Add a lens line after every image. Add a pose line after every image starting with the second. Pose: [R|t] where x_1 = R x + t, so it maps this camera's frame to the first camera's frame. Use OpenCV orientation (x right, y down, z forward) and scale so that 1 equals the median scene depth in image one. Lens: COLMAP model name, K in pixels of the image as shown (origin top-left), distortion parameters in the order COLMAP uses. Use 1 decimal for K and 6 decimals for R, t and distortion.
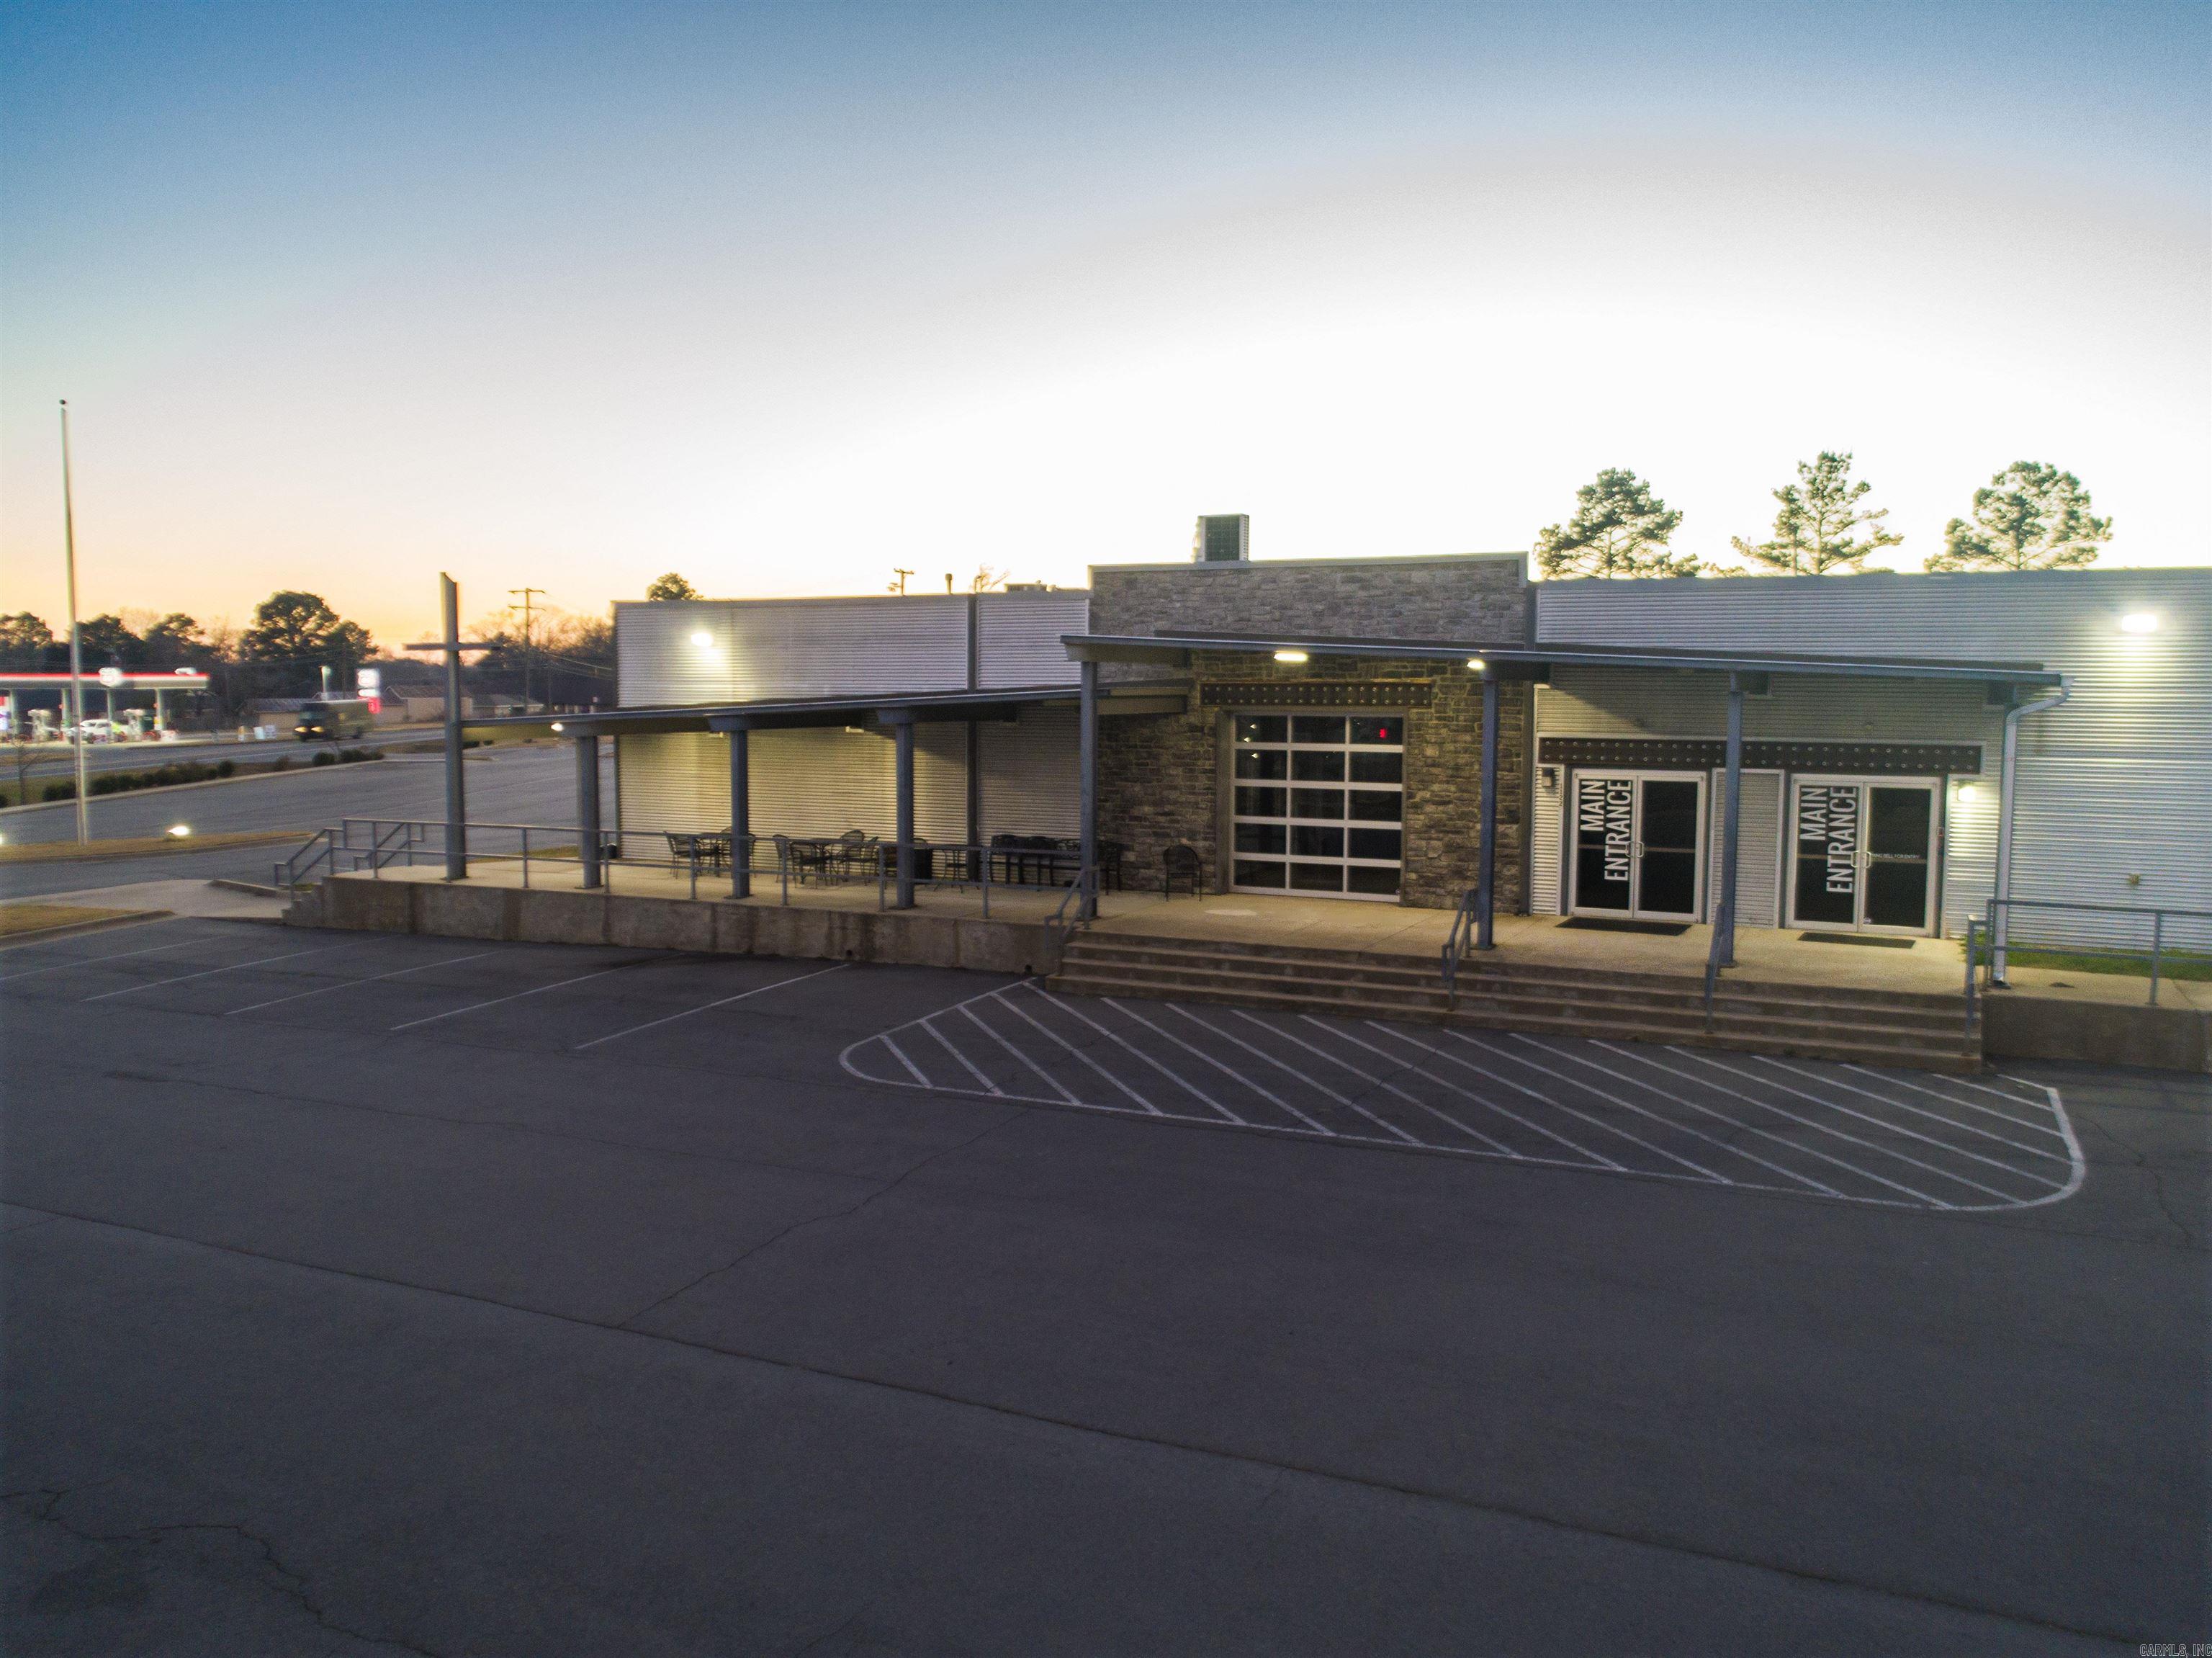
lens RADIAL K [[1668.7, 0, 1114.6], [0, 1668.7, 838.1], [0, 0, 1]] dist [0.008363, -0.007208]
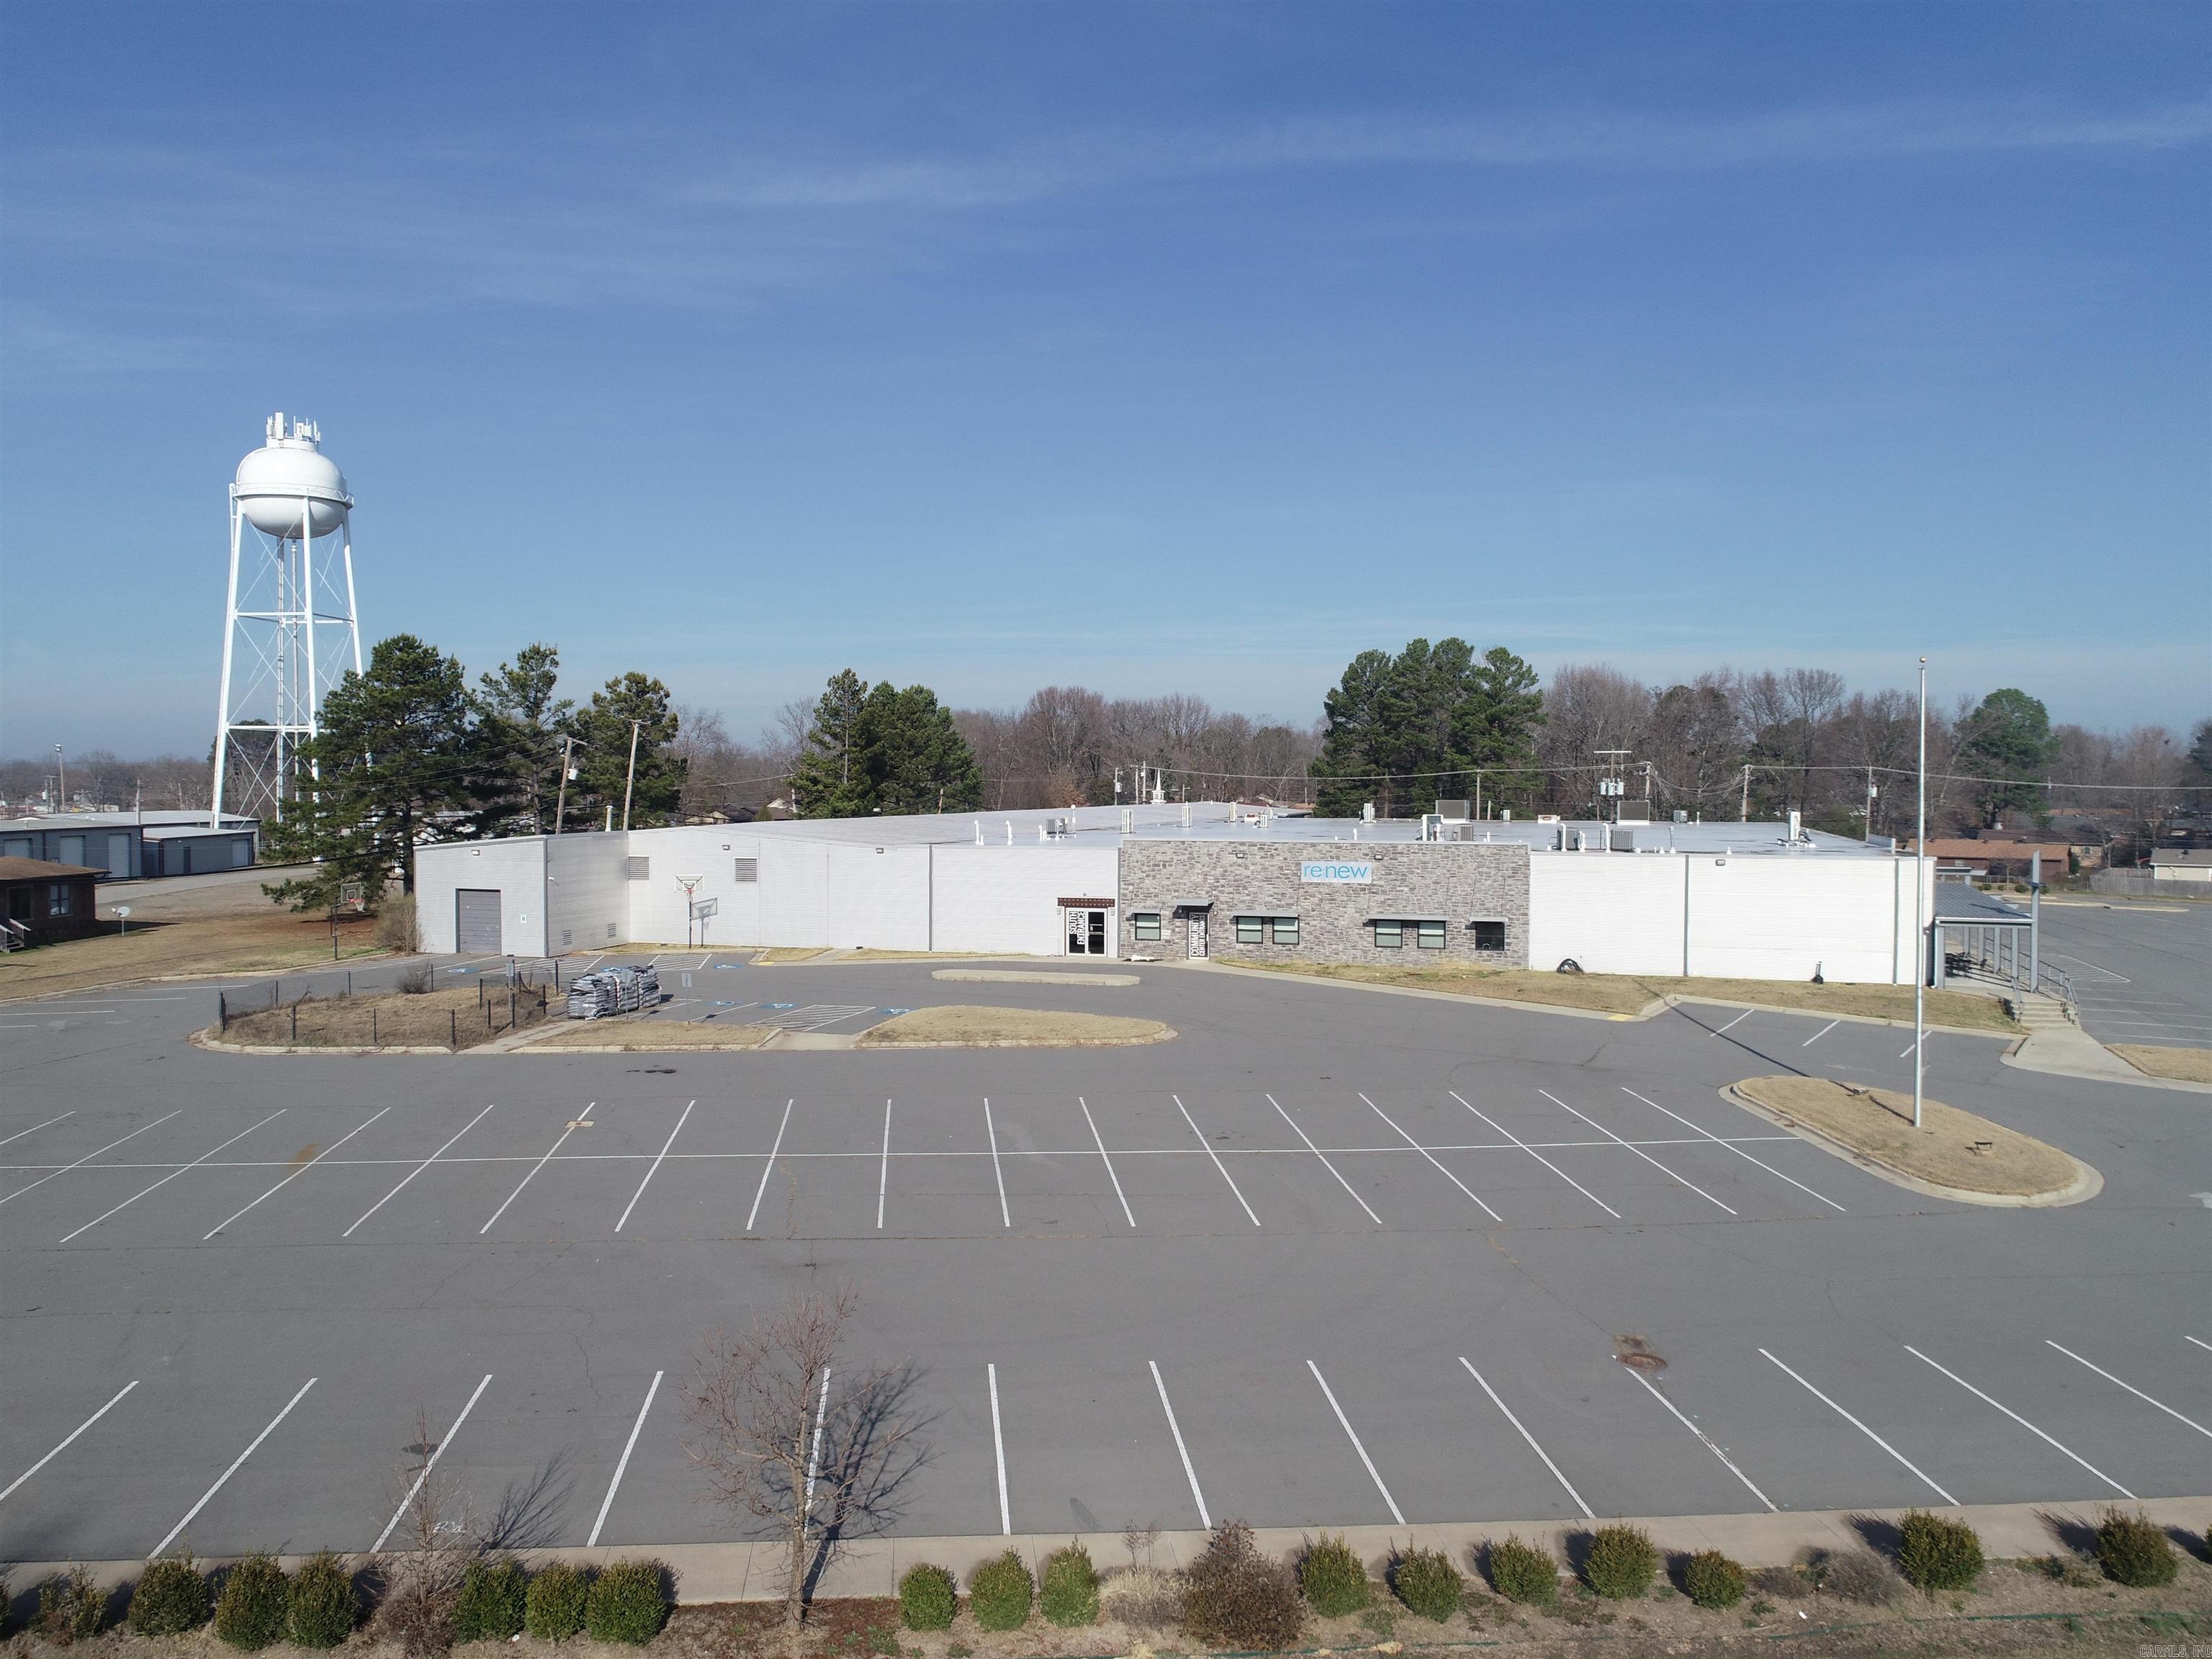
lens RADIAL K [[1668.4, 0, 1114.6], [0, 1668.4, 838.6], [0, 0, 1]] dist [0.008363, -0.007208]
pose [[-0.126656, -0.039360, 0.991166, -2.649199], [0.092146, 0.994425, 0.051264, -0.446876], [-0.987658, 0.097825, -0.122323, 2.763158]]
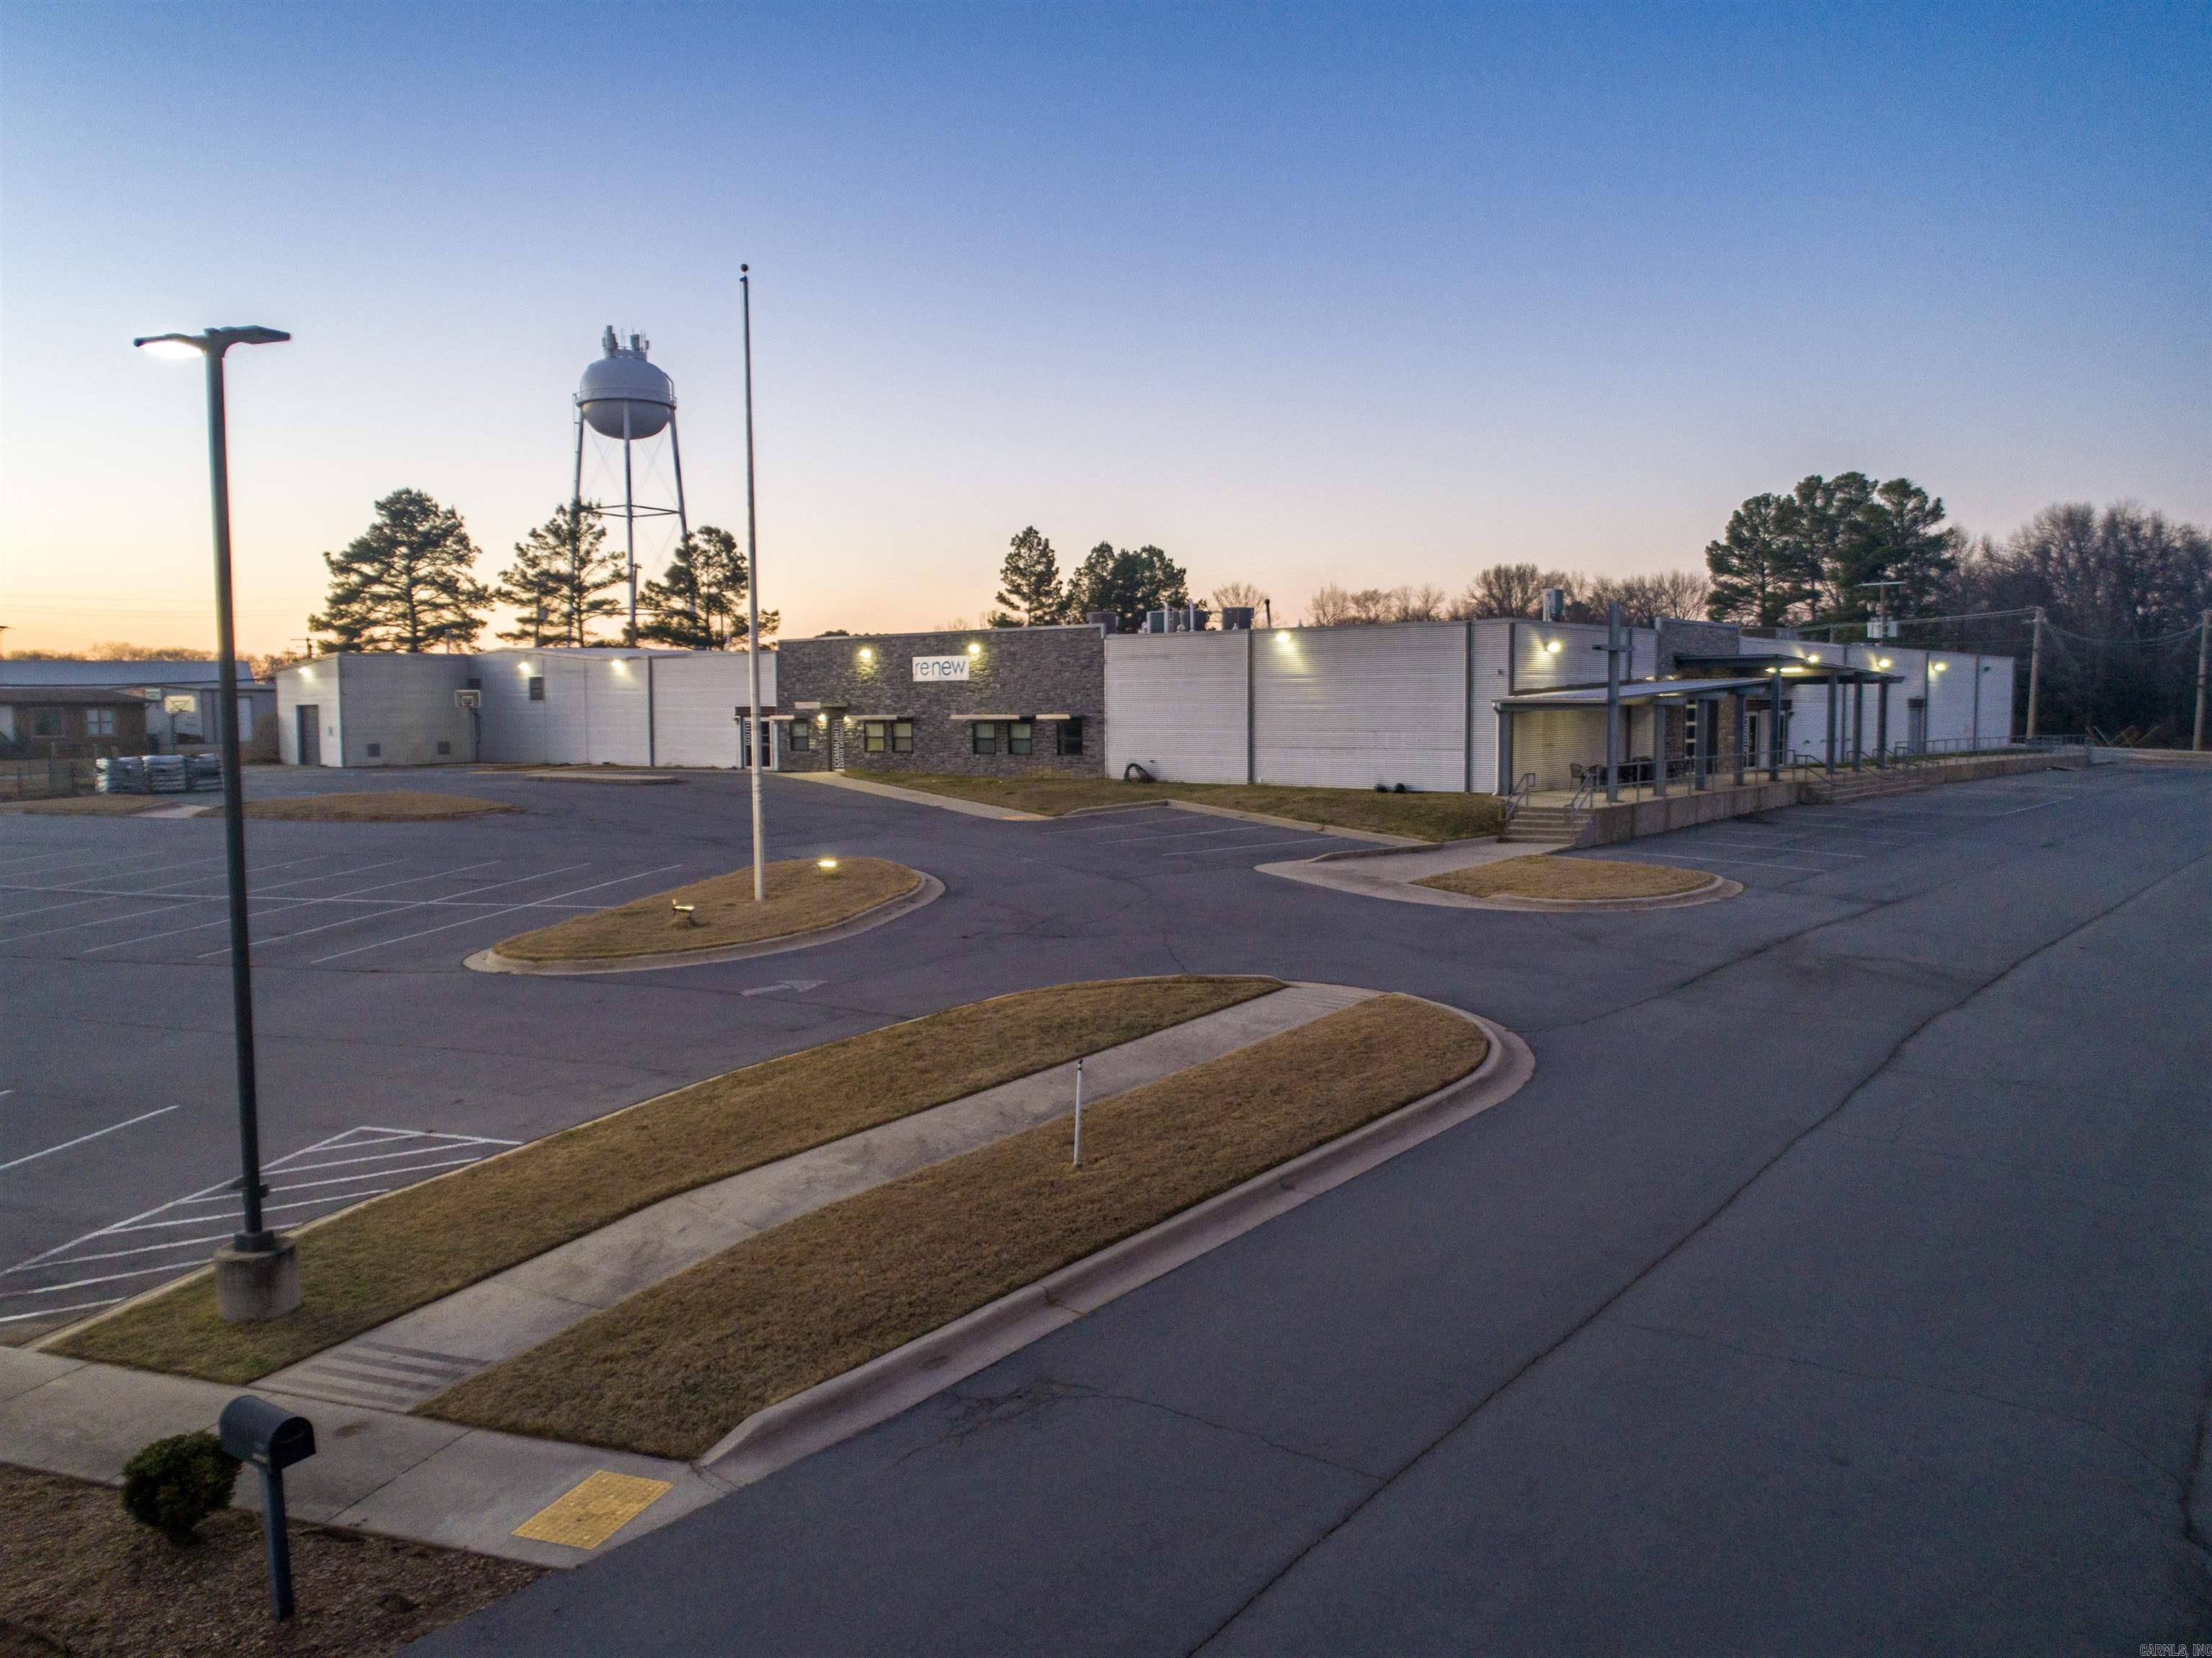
lens RADIAL K [[1675.8, 0, 1114.6], [0, 1675.8, 822.8], [0, 0, 1]] dist [-0.011537, -0.004565]
pose [[0.282812, -0.076274, 0.956138, -2.221543], [0.100508, 0.993702, 0.049542, -0.087079], [-0.953895, 0.082089, 0.288697, 1.136470]]
